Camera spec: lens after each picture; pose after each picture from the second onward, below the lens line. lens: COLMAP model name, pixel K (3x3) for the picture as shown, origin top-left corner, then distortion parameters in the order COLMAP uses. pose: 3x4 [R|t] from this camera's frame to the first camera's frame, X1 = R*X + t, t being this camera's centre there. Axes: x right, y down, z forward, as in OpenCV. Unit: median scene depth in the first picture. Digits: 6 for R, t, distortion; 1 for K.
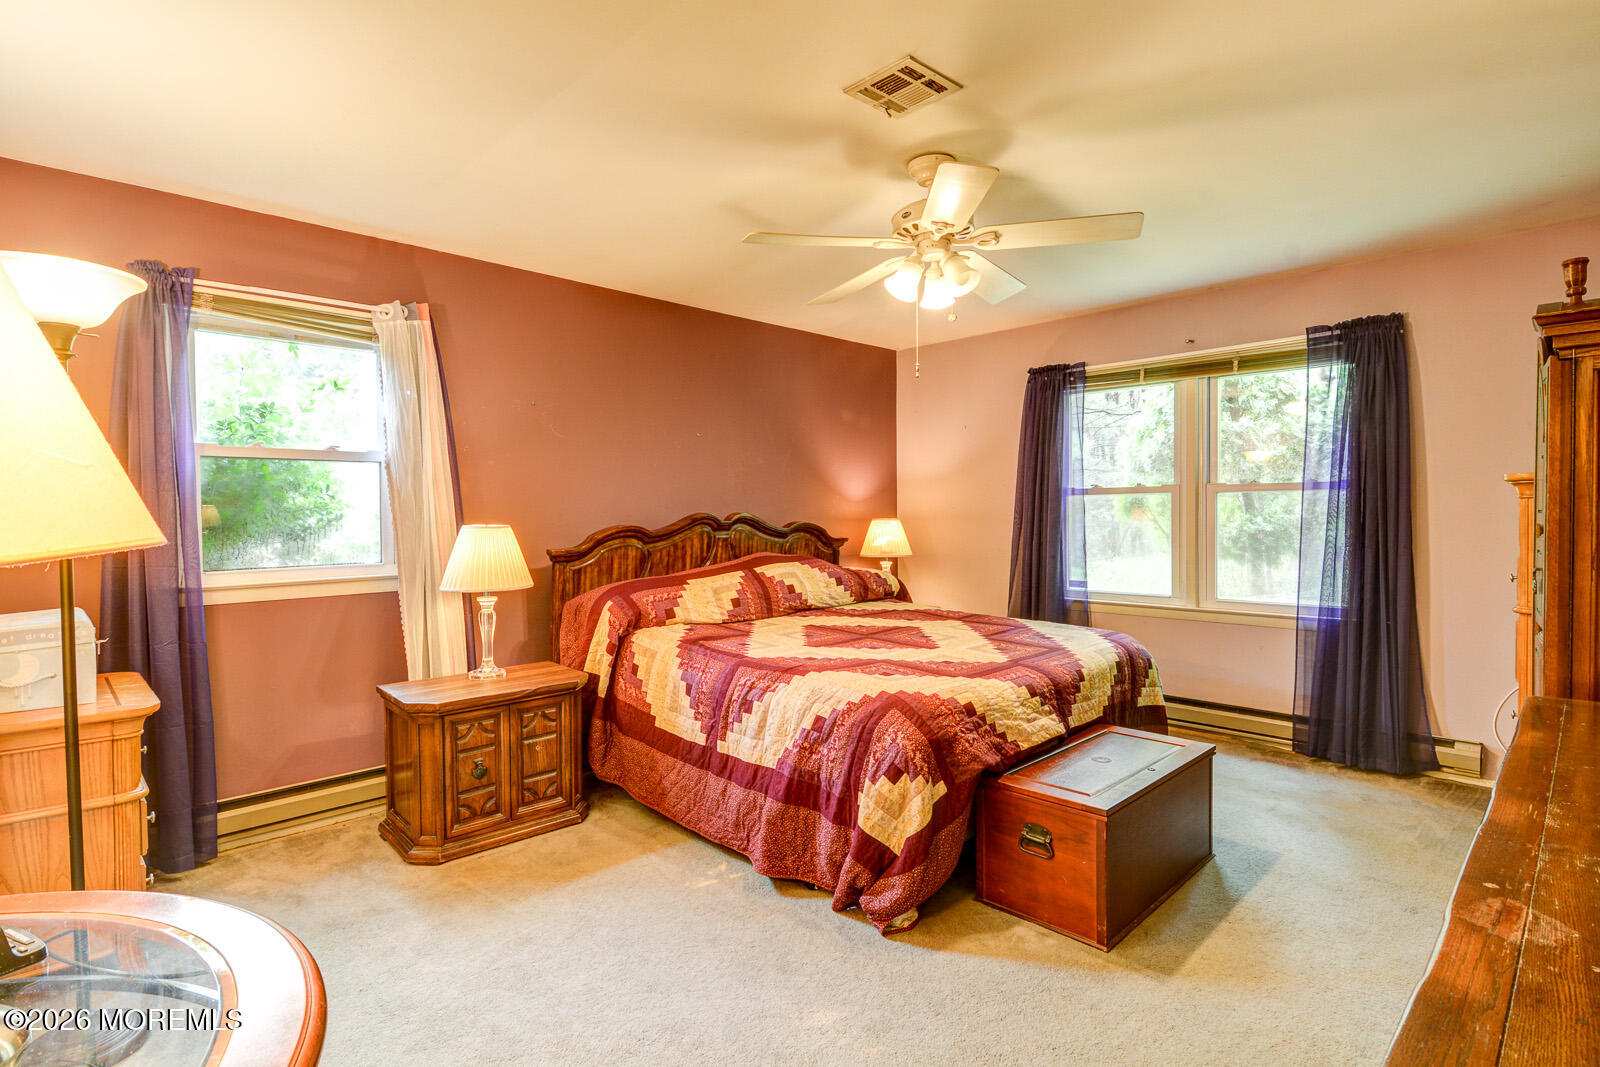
lens RADIAL K [[772.9, 0, 798.2], [0, 772.9, 535.4], [0, 0, 1]] dist [0.005373, -0.002071]
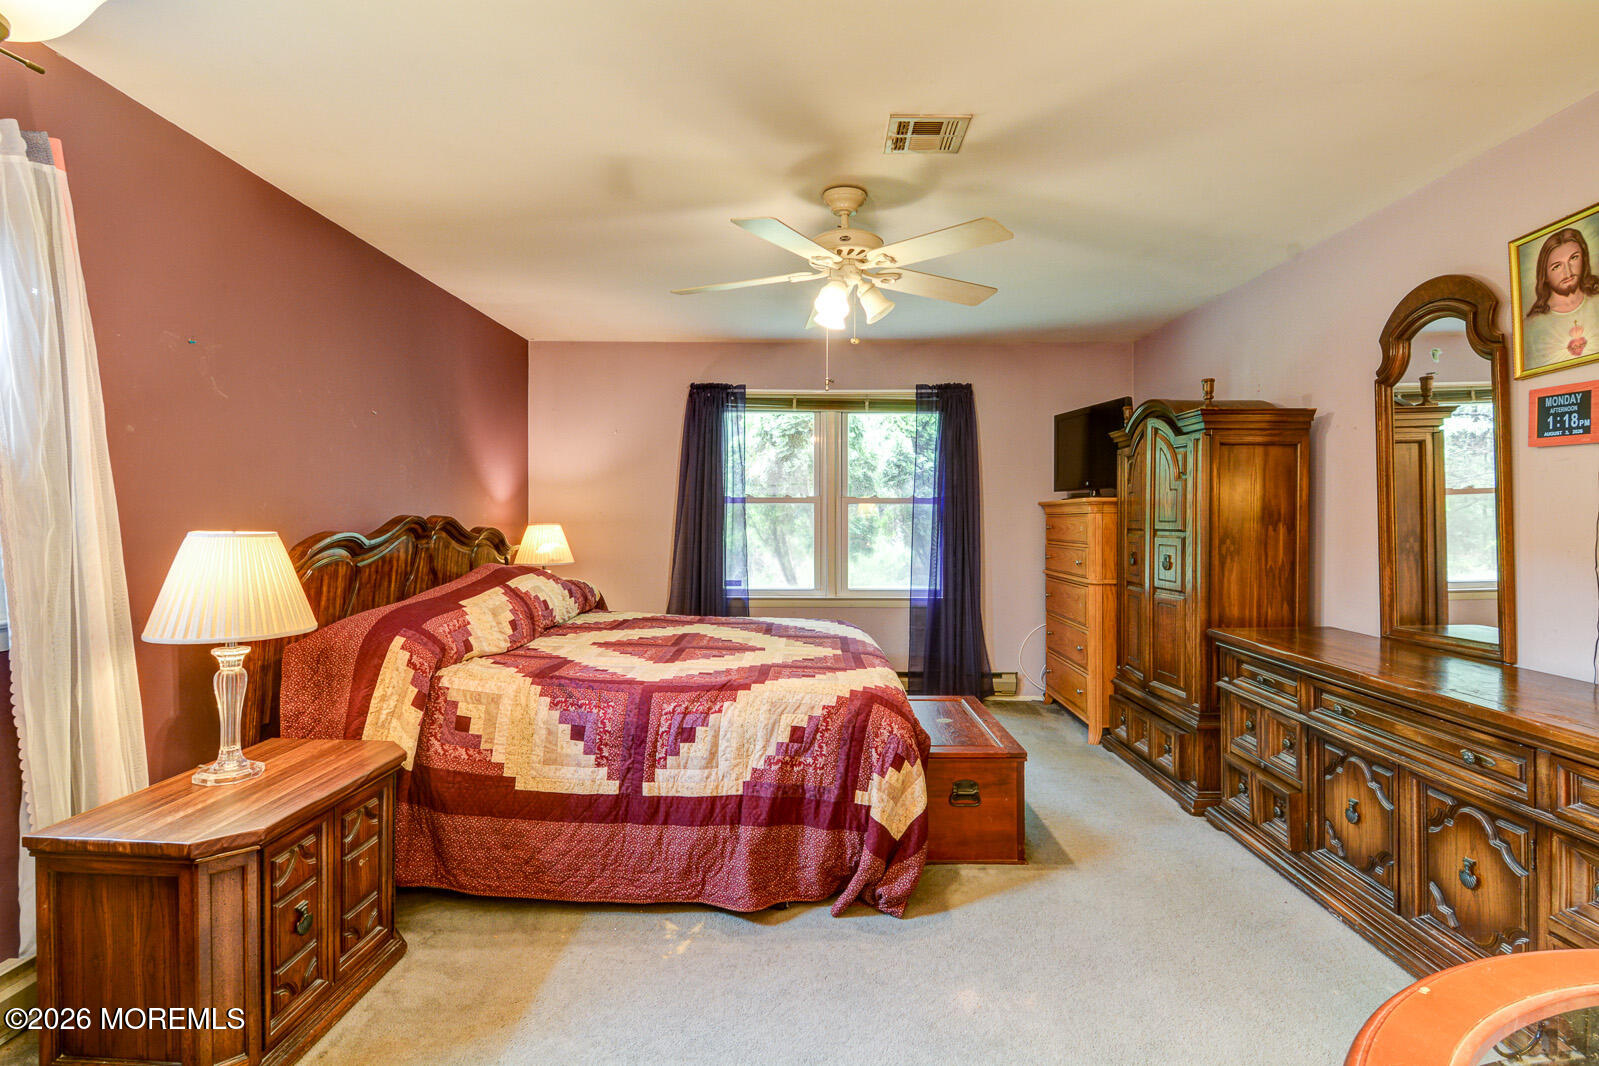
lens RADIAL K [[756.2, 0, 798.4], [0, 756.2, 526.3], [0, 0, 1]] dist [-0.004582, -0.001479]
pose [[0.711756, 0.001639, 0.702425, -0.543461], [0.012276, 0.999816, -0.014771, -0.003136], [-0.702320, 0.019136, 0.711605, 0.269413]]
